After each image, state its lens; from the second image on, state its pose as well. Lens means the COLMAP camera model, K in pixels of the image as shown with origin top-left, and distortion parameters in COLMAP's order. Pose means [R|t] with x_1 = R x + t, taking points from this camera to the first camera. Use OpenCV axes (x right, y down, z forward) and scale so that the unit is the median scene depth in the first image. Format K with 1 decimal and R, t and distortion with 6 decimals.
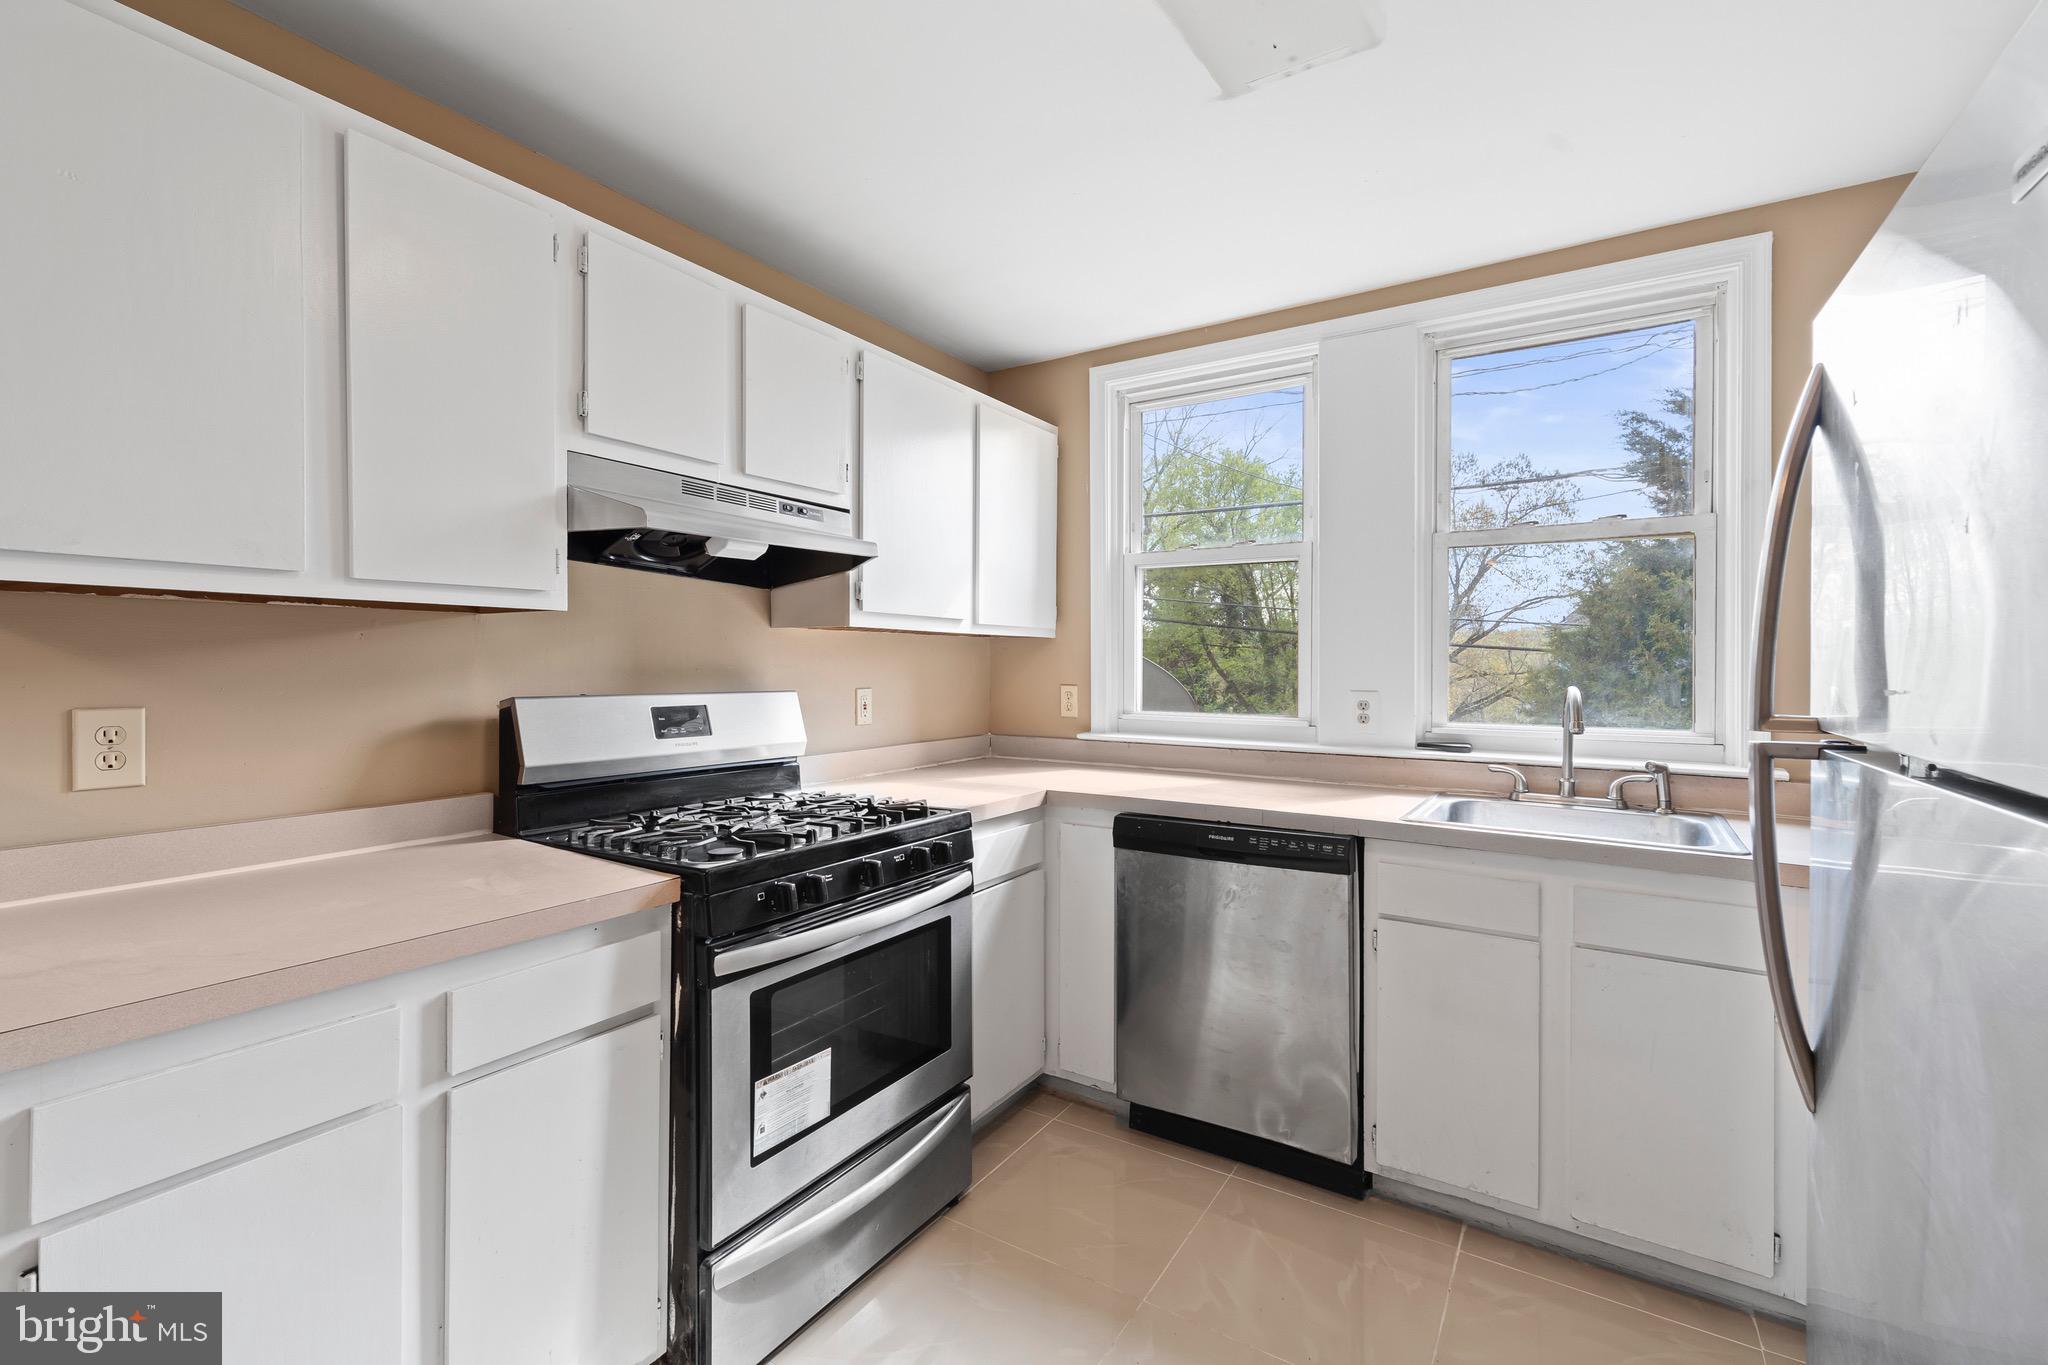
lens RADIAL K [[894.2, 0, 1020.9], [0, 894.2, 666.6], [0, 0, 1]] dist [0.003704, 0.000355]
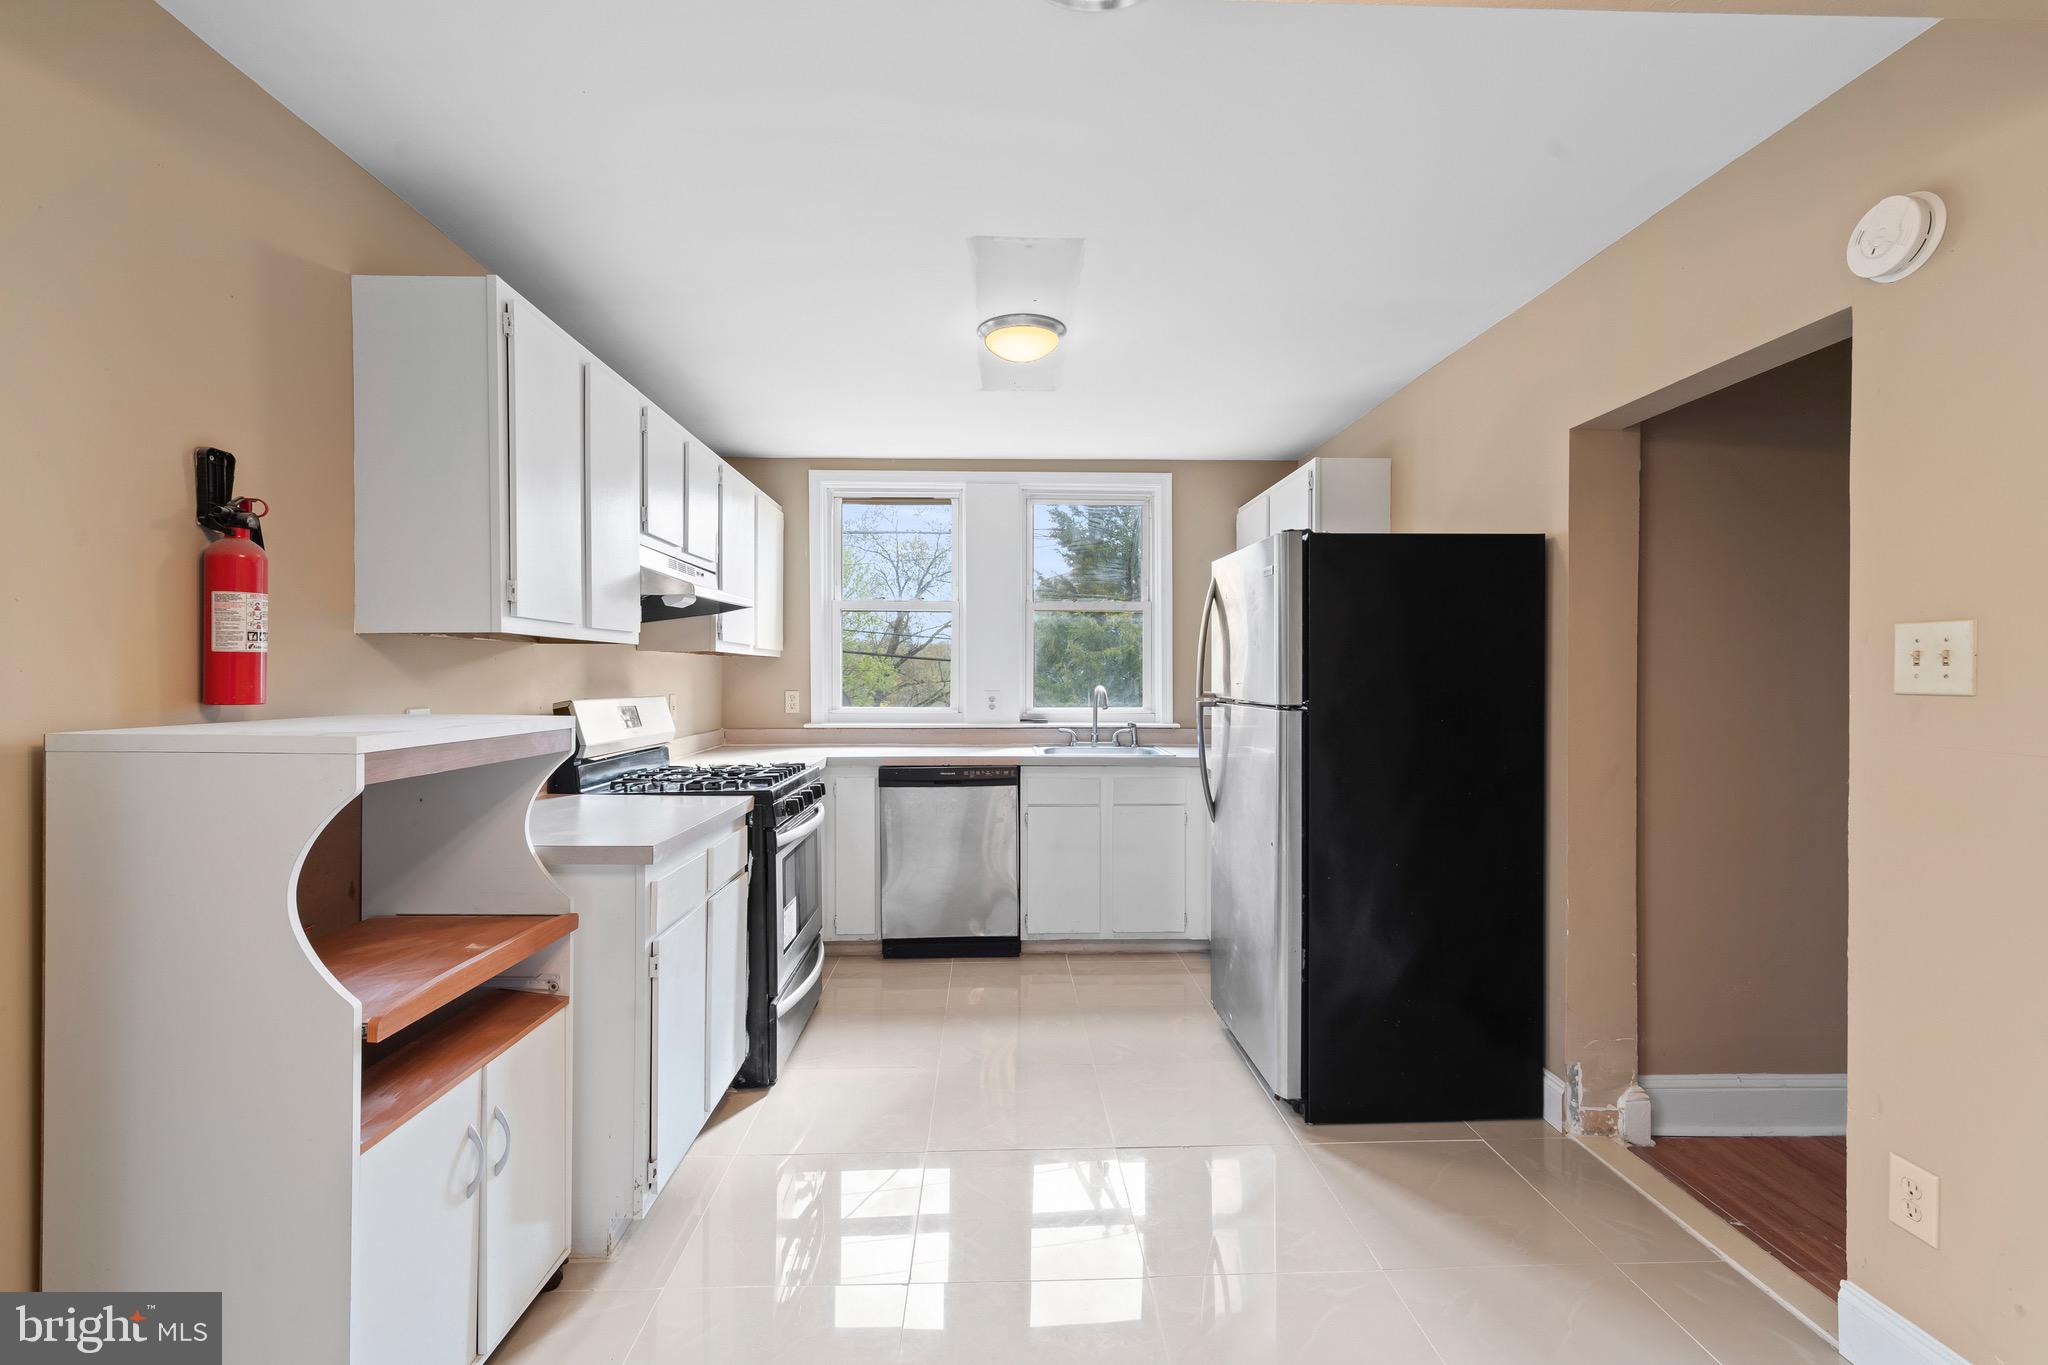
lens RADIAL K [[894.2, 0, 1027.4], [0, 894.2, 678.7], [0, 0, 1]] dist [0.003704, 0.000355]
pose [[0.820074, -0.006851, 0.572216, -0.624204], [0.005191, 0.999976, 0.004534, -0.003538], [-0.572233, -0.000747, 0.820091, -0.514774]]
